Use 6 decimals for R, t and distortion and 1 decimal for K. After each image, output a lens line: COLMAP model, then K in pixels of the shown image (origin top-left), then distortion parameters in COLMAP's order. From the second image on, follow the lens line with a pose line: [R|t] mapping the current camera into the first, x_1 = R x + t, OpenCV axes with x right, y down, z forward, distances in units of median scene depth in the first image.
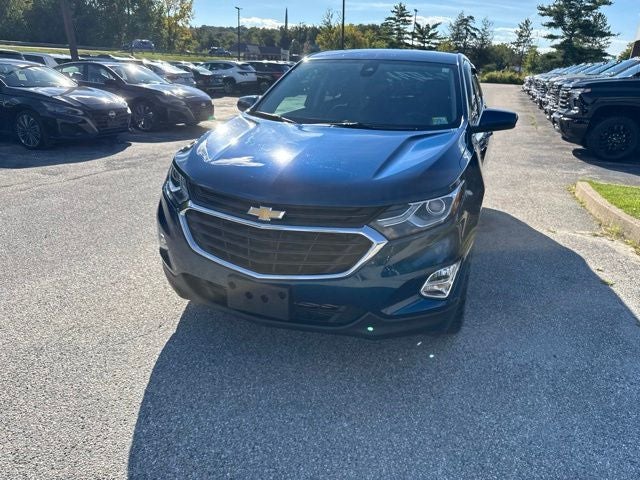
lens RADIAL K [[453.8, 0, 325.0], [0, 453.8, 242.0], [0, 0, 1]] dist [0.016901, -0.022539]
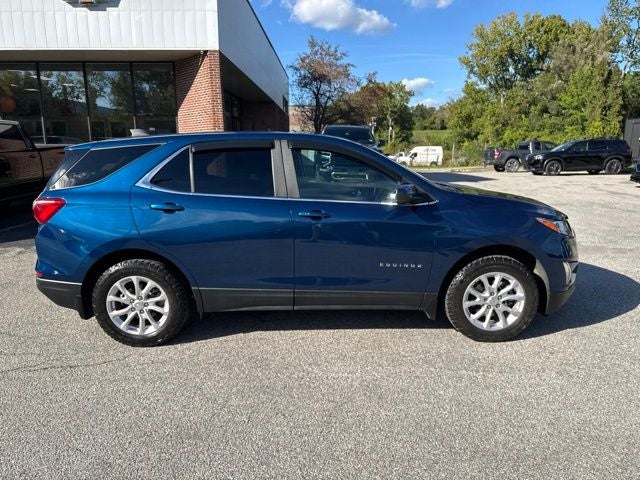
lens RADIAL K [[453.8, 0, 325.0], [0, 453.8, 242.0], [0, 0, 1]] dist [0.016901, -0.022539]
pose [[-0.358539, -0.226093, 0.905722, -0.428491], [0.322349, 0.880563, 0.347418, -0.263210], [-0.876094, 0.416522, -0.242835, 0.631429]]
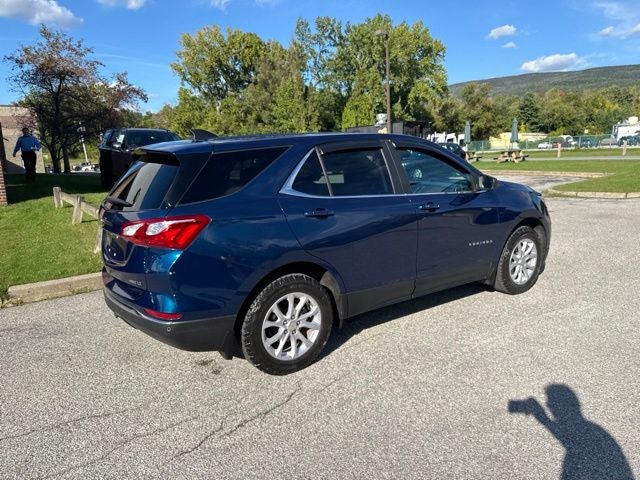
lens RADIAL K [[453.8, 0, 325.0], [0, 453.8, 242.0], [0, 0, 1]] dist [0.016901, -0.022539]
pose [[-0.824685, -0.131523, 0.550087, -0.209903], [0.192179, 0.849560, 0.491239, -0.361212], [-0.531941, 0.510832, -0.675344, 0.916916]]
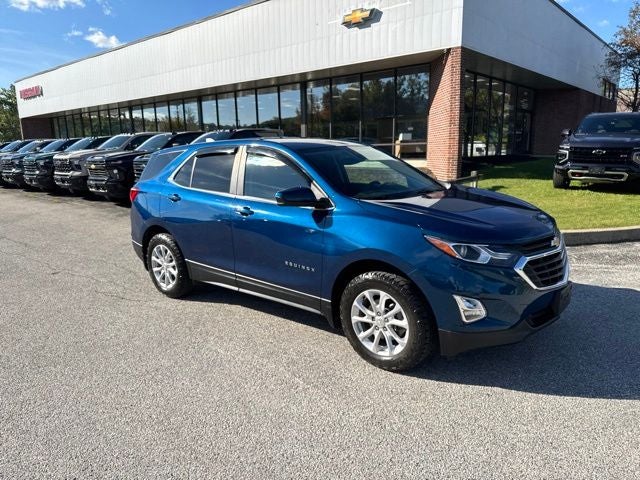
lens RADIAL K [[453.2, 0, 325.7], [0, 453.2, 240.4], [0, 0, 1]] dist [0.020200, -0.026980]
pose [[0.332692, -0.235644, 0.913120, -0.457861], [0.370173, 0.923193, 0.103372, -0.131067], [-0.867345, 0.303621, 0.394368, 0.270917]]
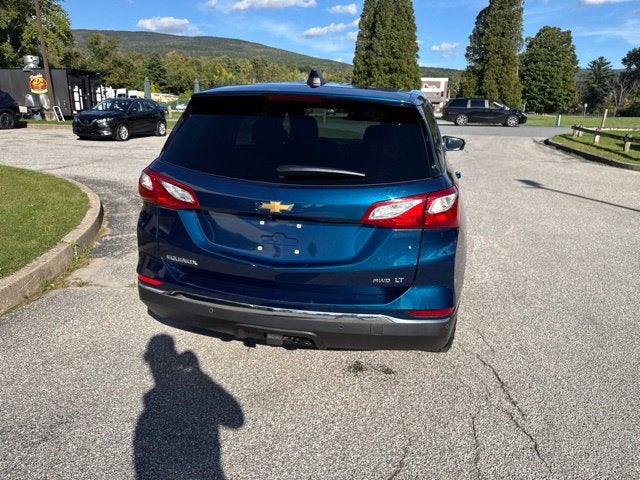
lens RADIAL K [[455.0, 0, 320.4], [0, 455.0, 240.7], [0, 0, 1]] dist [0.002113, -0.003696]
pose [[-0.986230, -0.030765, -0.162495, 0.180921], [-0.121554, 0.801088, 0.586074, -0.355620], [0.112142, 0.597755, -0.793796, 0.960693]]
